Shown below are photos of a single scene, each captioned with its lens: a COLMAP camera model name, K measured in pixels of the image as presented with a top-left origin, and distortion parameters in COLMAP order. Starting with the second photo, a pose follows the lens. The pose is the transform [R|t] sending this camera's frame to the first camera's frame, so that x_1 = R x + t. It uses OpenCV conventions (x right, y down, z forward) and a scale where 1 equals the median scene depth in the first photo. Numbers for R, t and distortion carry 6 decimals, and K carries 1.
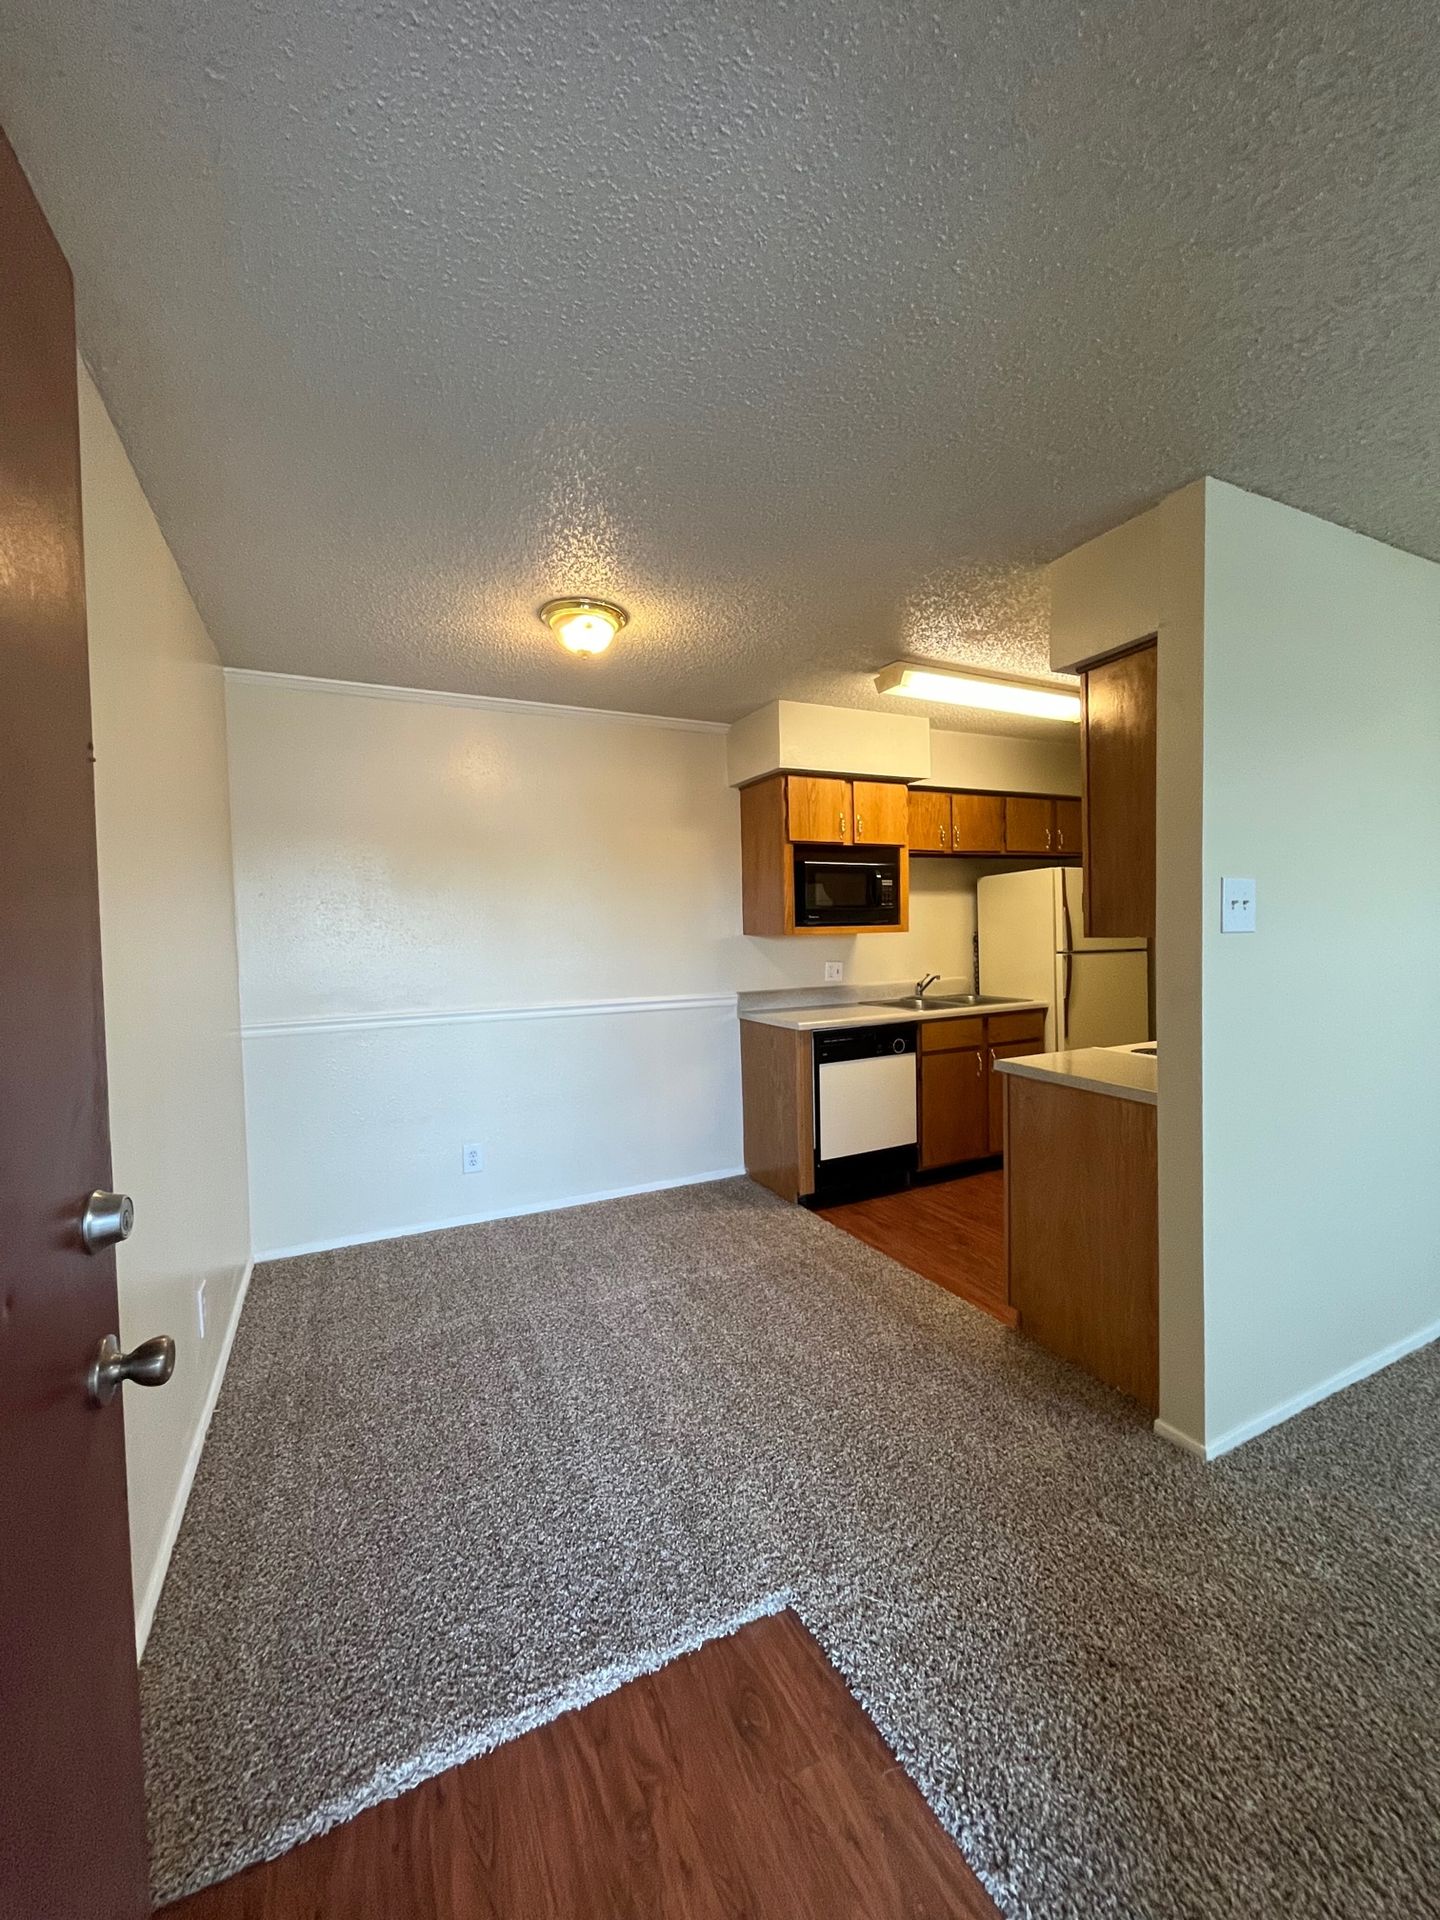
lens RADIAL K [[763.7, 0, 730.2], [0, 763.7, 954.5], [0, 0, 1]] dist [-0.000218, 0.000061]
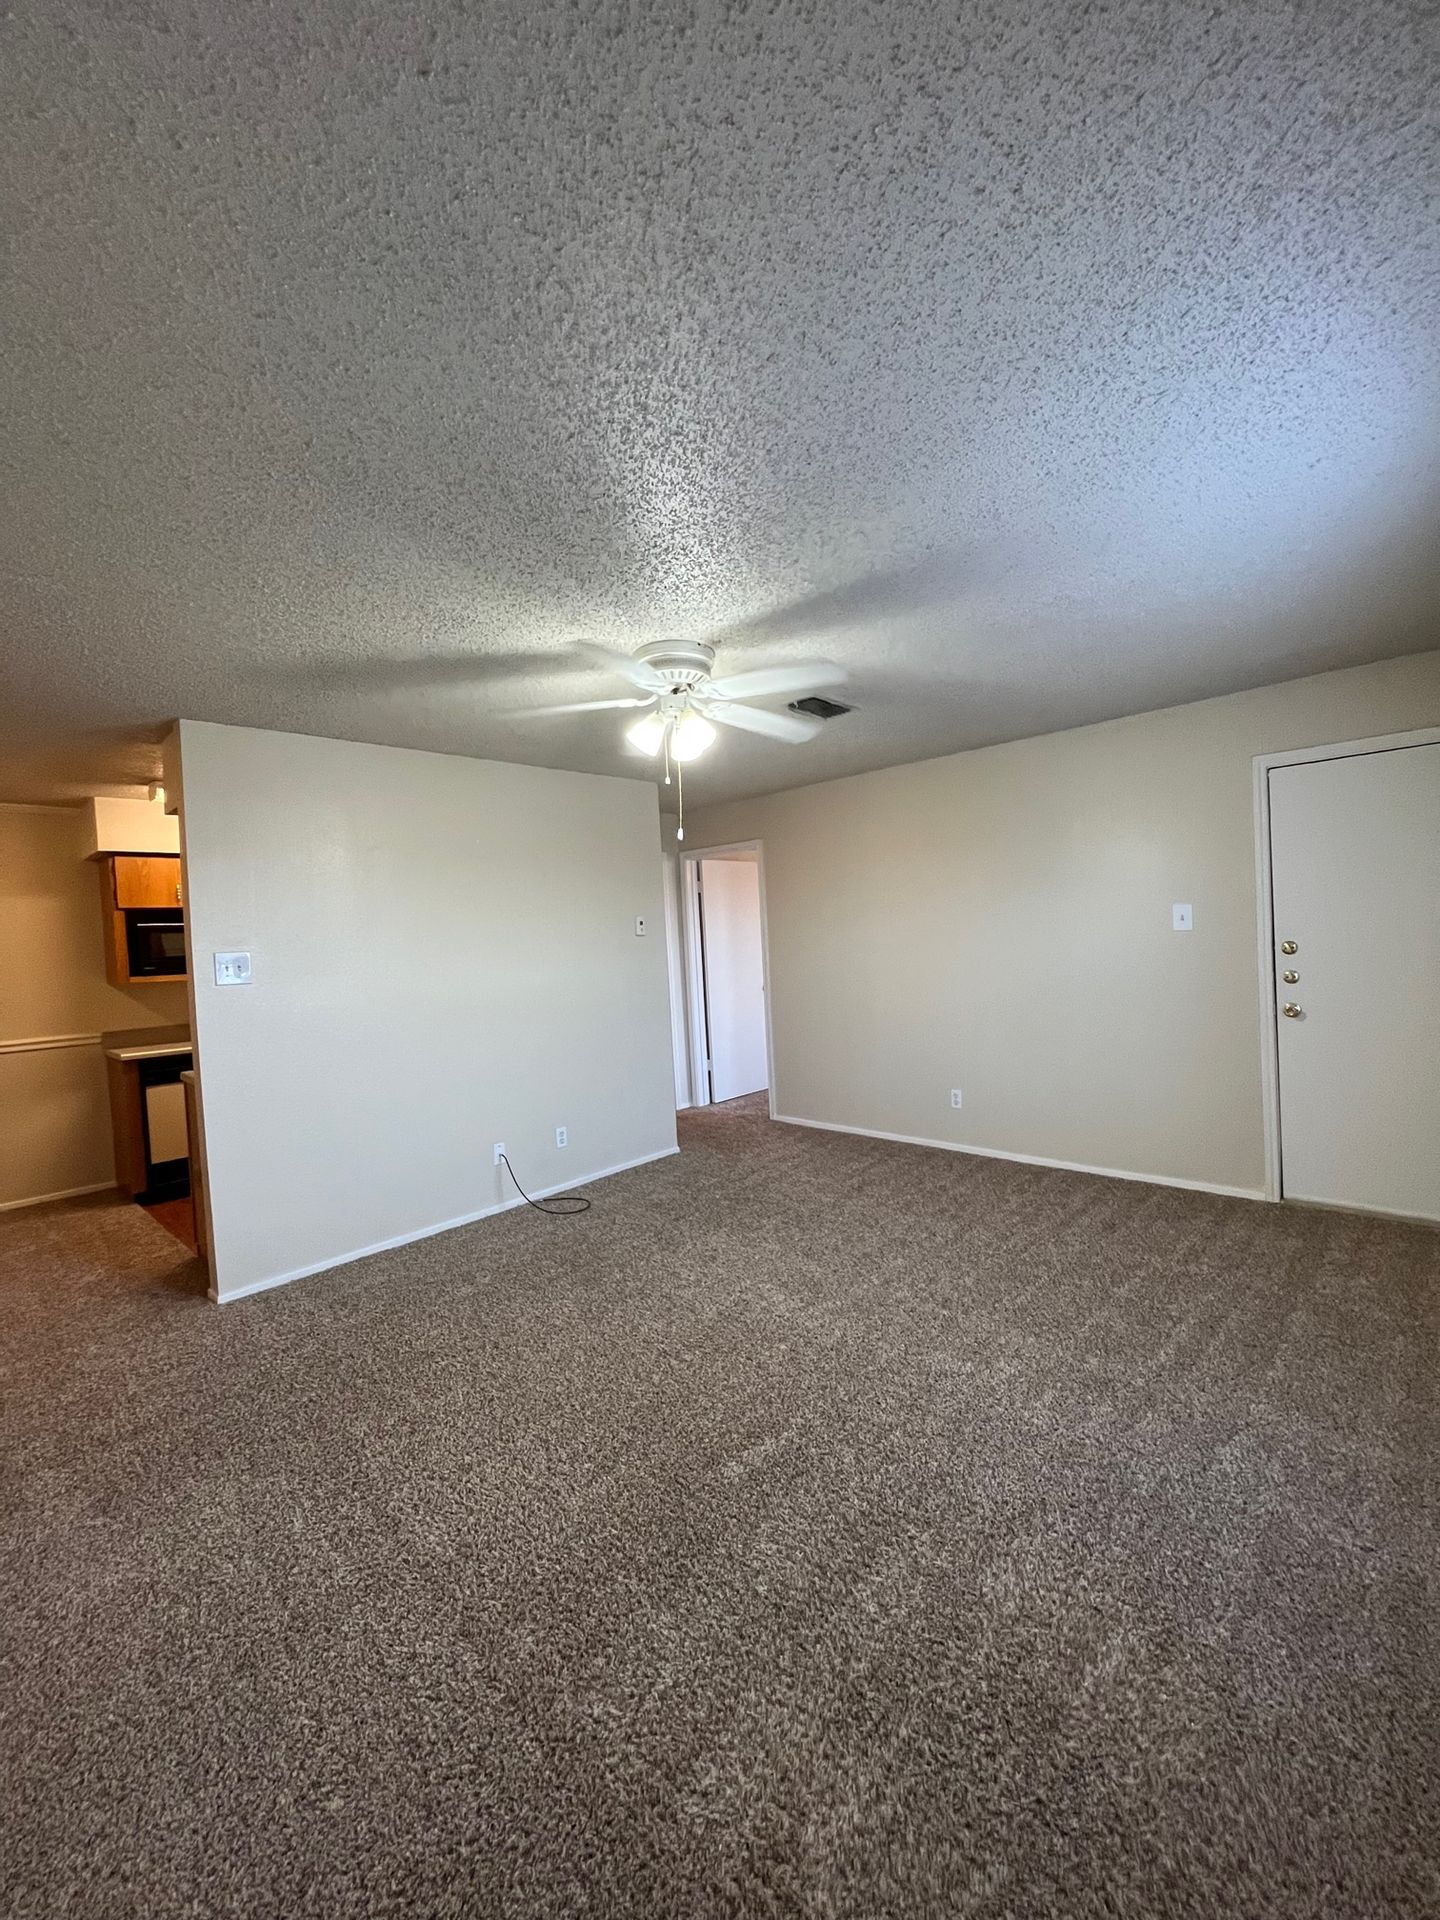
lens RADIAL K [[763.7, 0, 730.2], [0, 763.7, 954.5], [0, 0, 1]] dist [-0.000218, 0.000061]
pose [[0.937442, -0.040746, 0.345749, 0.591201], [0.048613, 0.998718, -0.014109, -0.009232], [-0.344731, 0.030034, 0.938221, -0.512141]]
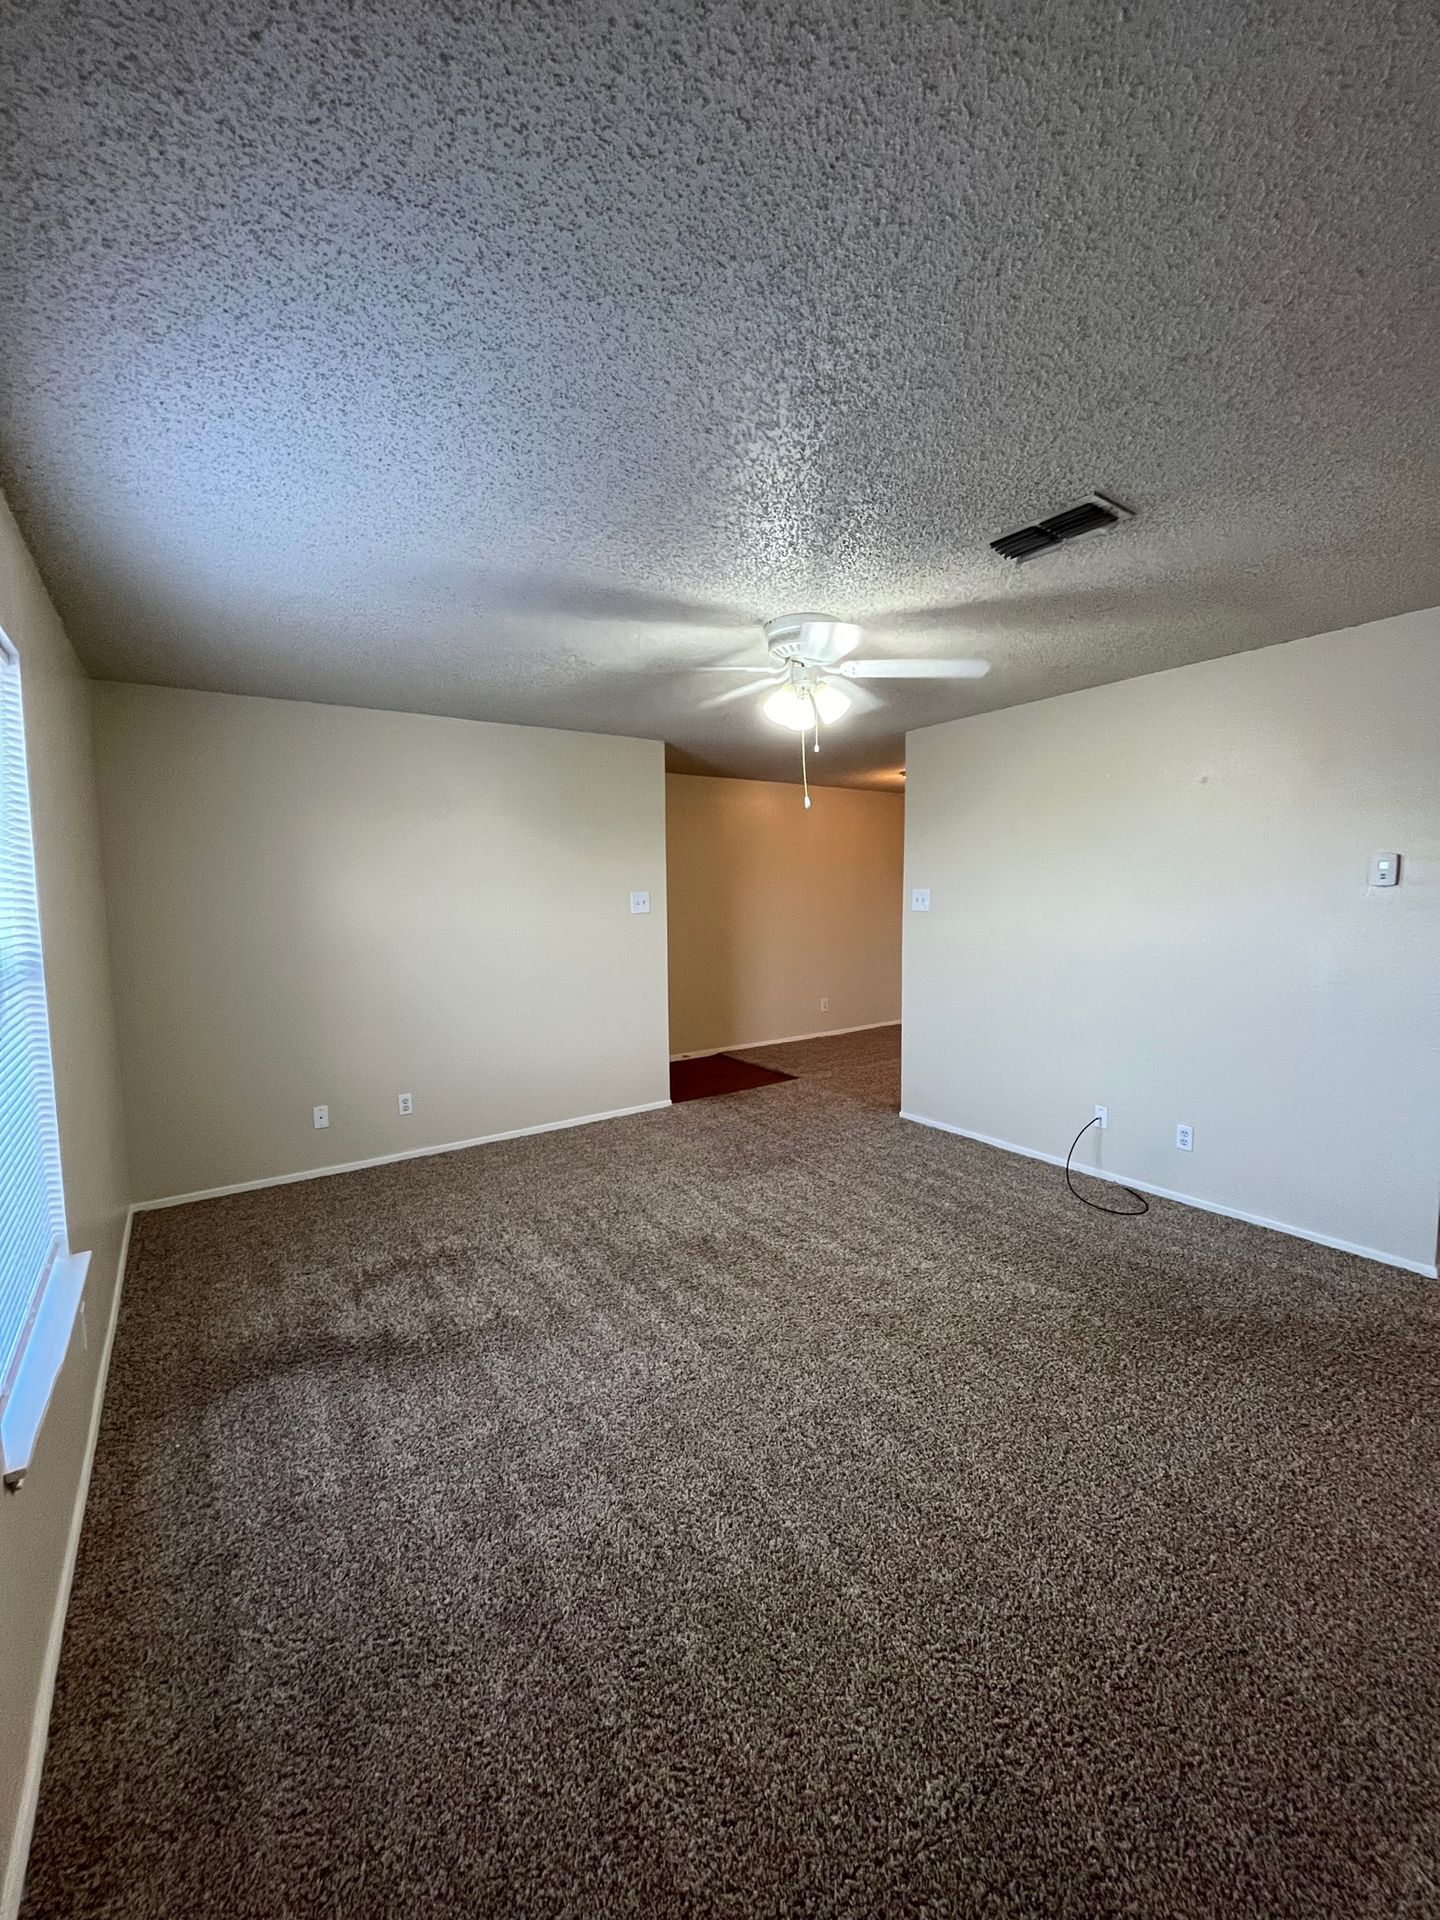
lens RADIAL K [[763.7, 0, 730.2], [0, 763.7, 954.5], [0, 0, 1]] dist [-0.000218, 0.000061]
pose [[0.165597, 0.093557, -0.981746, 1.584401], [-0.032529, 0.995466, 0.089378, -0.048988], [0.985657, 0.017135, 0.167889, -0.008122]]
